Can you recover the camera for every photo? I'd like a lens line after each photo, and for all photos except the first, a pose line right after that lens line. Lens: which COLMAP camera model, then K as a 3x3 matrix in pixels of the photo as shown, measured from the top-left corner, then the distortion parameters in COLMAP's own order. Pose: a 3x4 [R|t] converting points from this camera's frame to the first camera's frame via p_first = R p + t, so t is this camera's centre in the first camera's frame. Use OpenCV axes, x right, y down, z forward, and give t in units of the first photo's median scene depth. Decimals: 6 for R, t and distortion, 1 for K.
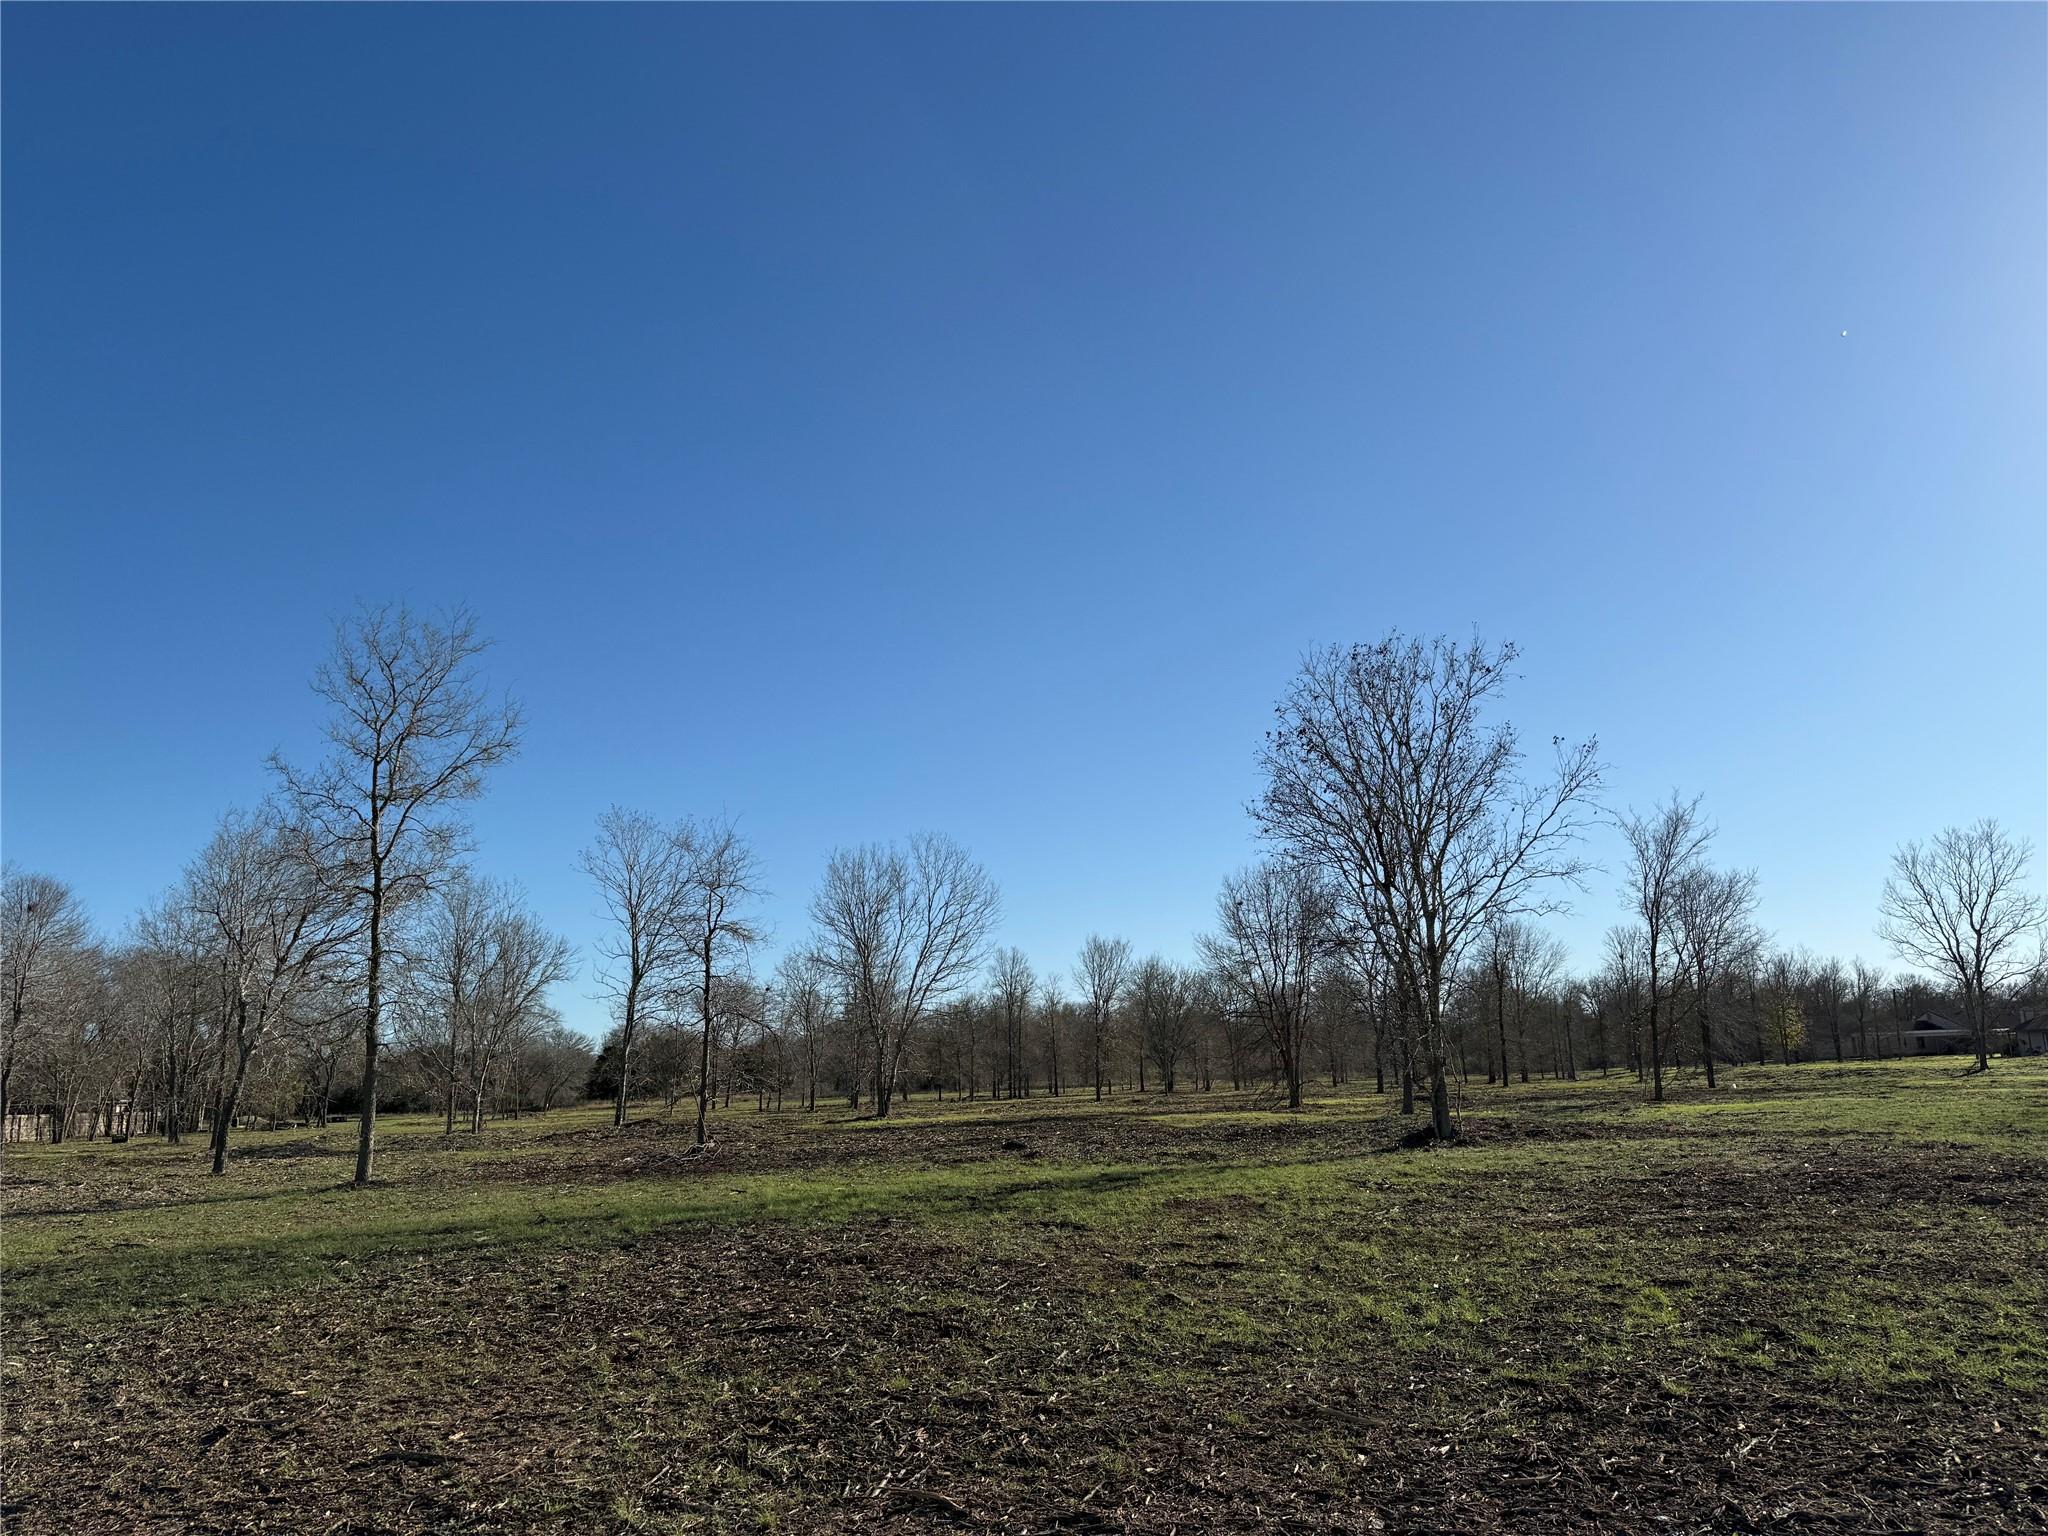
lens RADIAL K [[1410.1, 0, 1033.2], [0, 1410.1, 754.6], [0, 0, 1]] dist [0.001128, -0.001875]
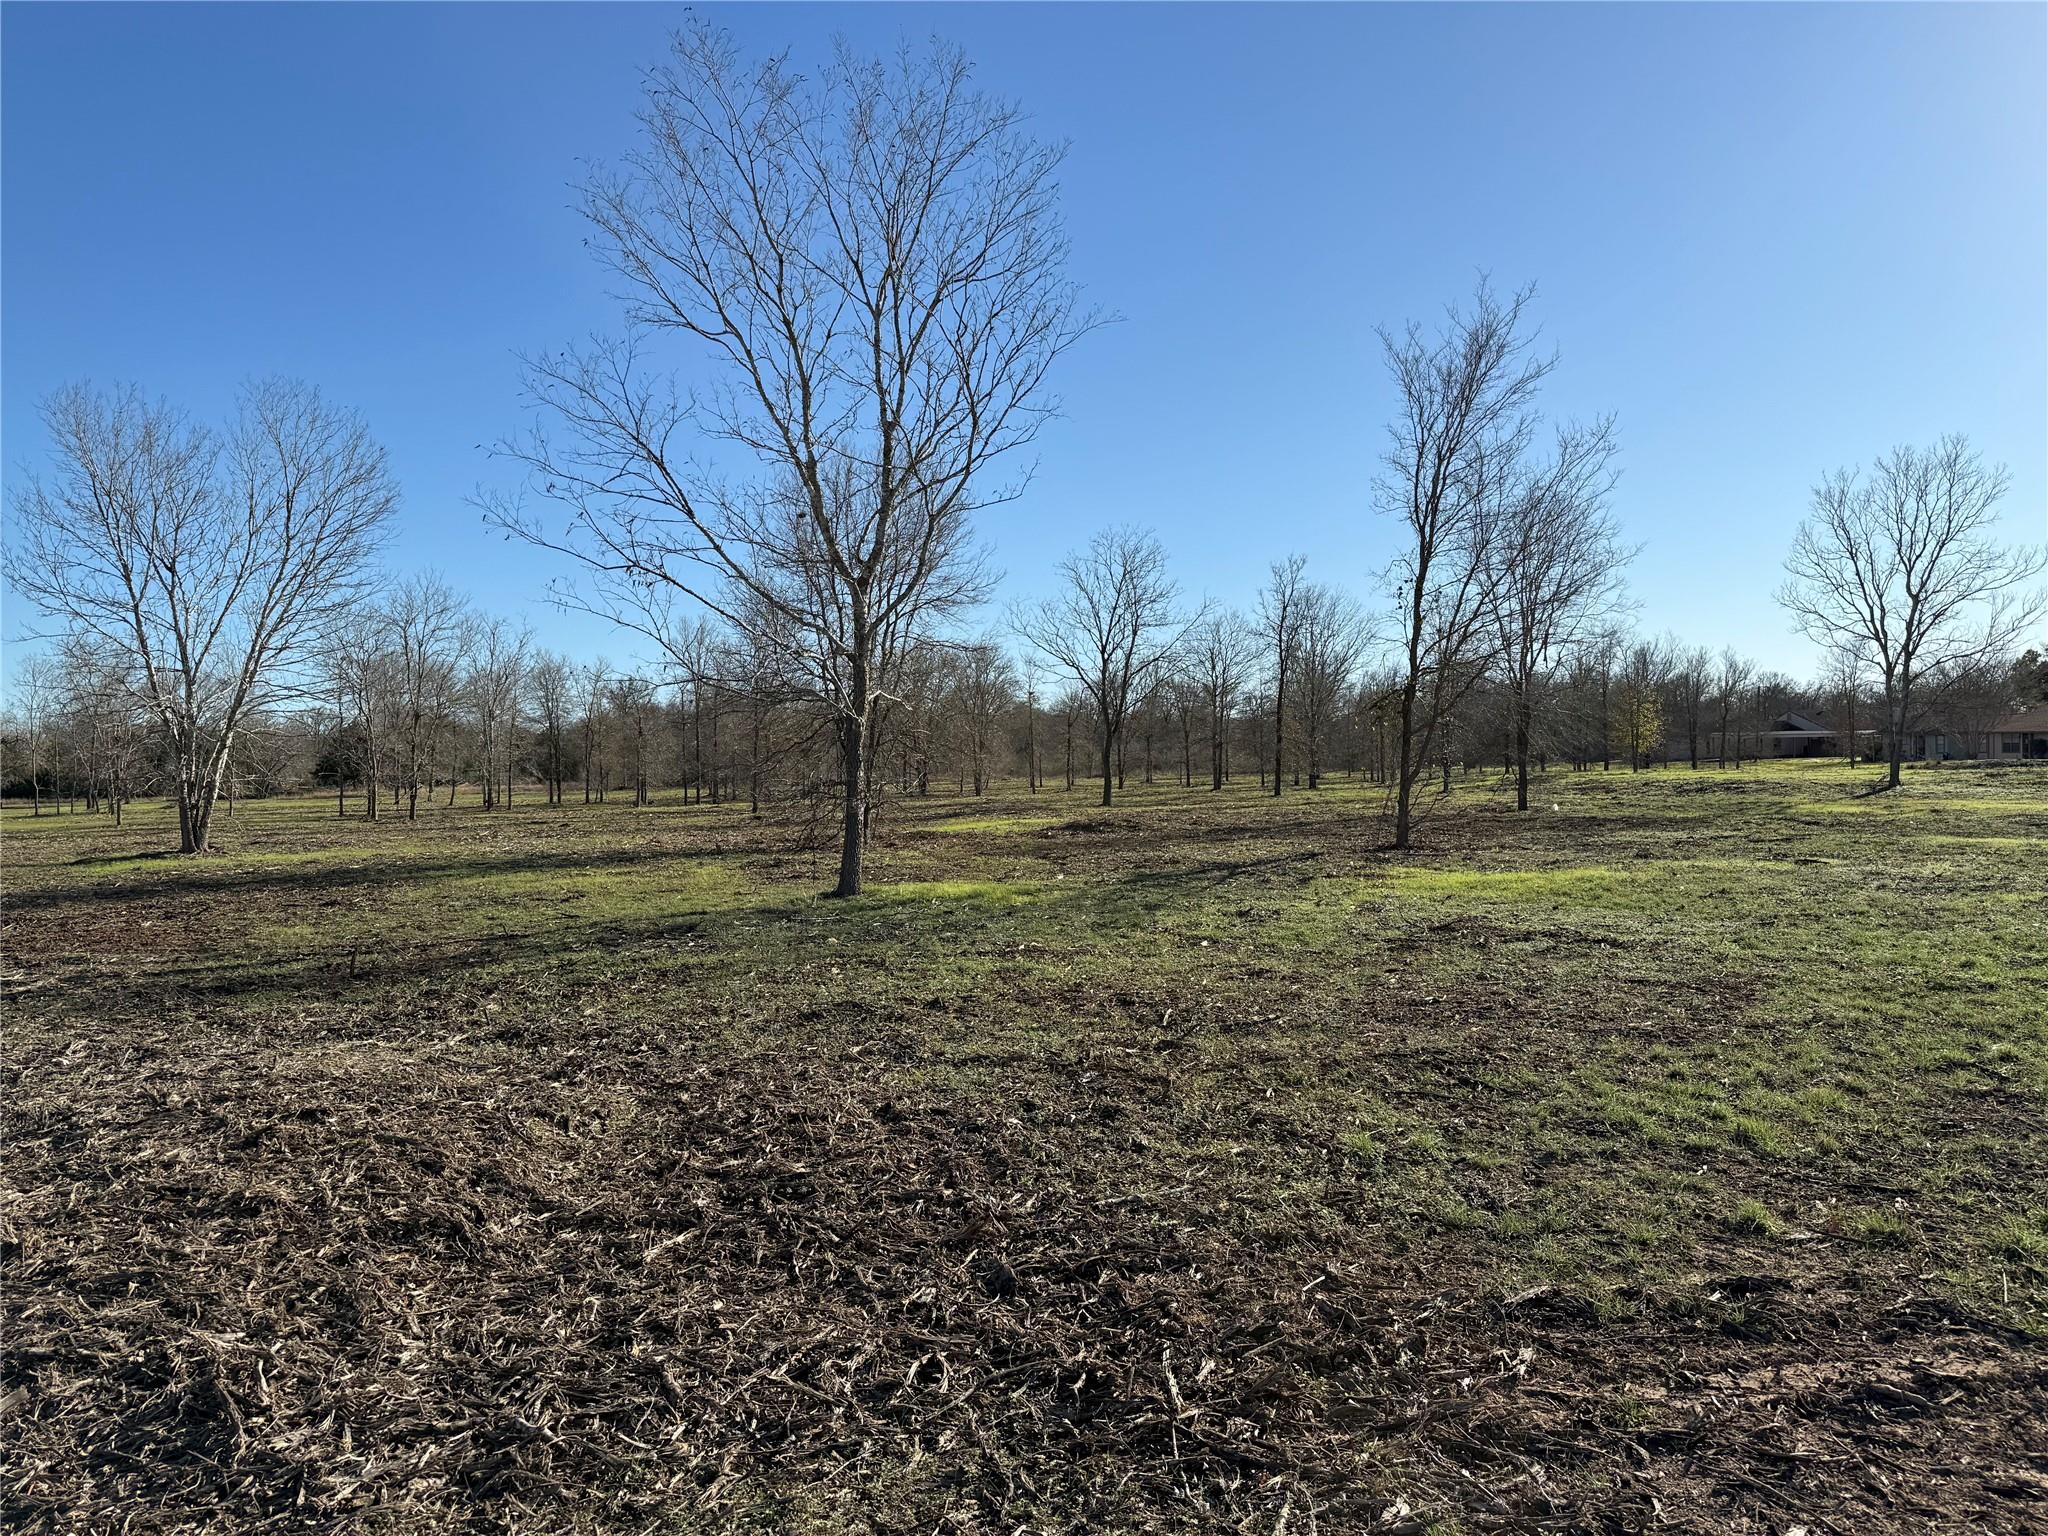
lens RADIAL K [[1410.1, 0, 1012.0], [0, 1410.1, 773.9], [0, 0, 1]] dist [0.001128, -0.001875]
pose [[0.997910, 0.008375, 0.064076, 0.166577], [-0.022738, 0.973665, 0.226848, 0.060609], [-0.060489, -0.227831, 0.971820, 0.309615]]
